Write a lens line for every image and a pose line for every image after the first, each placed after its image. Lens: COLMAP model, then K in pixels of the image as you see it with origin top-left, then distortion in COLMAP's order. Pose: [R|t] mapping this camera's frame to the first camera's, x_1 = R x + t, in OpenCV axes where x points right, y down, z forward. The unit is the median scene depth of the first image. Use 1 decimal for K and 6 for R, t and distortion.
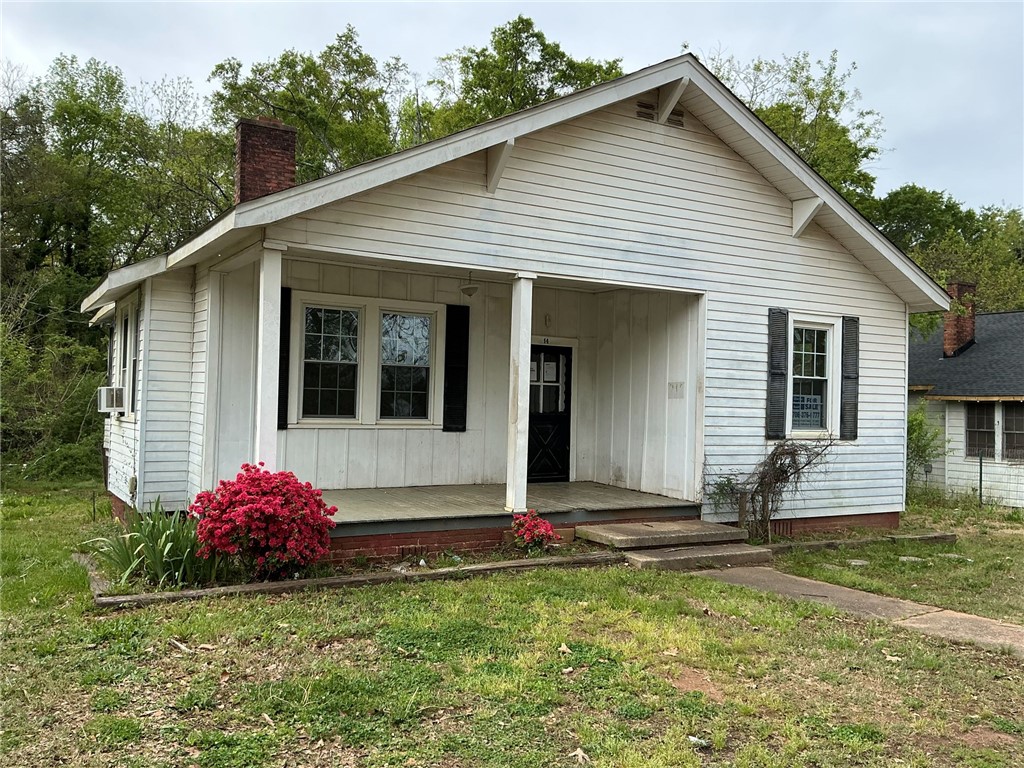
lens RADIAL K [[852.1, 0, 512.0], [0, 852.1, 384.0], [0, 0, 1]] dist [0.139816, -0.278678]
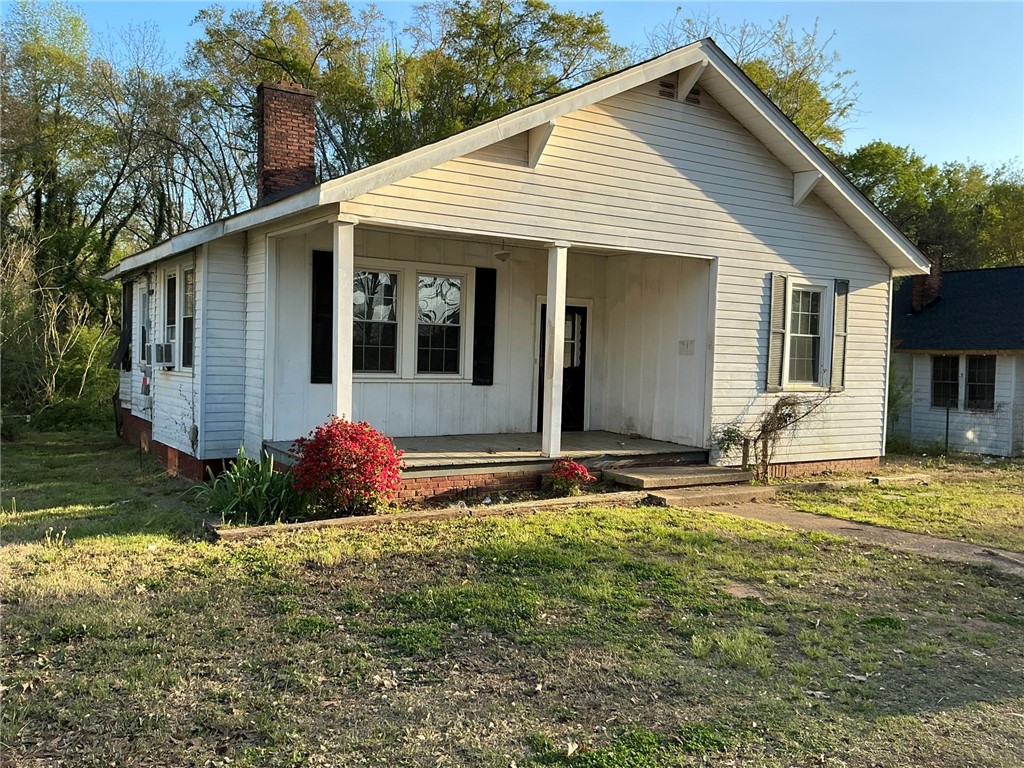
lens RADIAL K [[877.6, 0, 494.2], [0, 877.6, 389.2], [0, 0, 1]] dist [0.134097, -0.306201]
pose [[0.999100, -0.000947, 0.042417, -0.100321], [-0.001749, 0.997982, 0.063470, -0.010396], [-0.042392, -0.063487, 0.997082, -0.118745]]
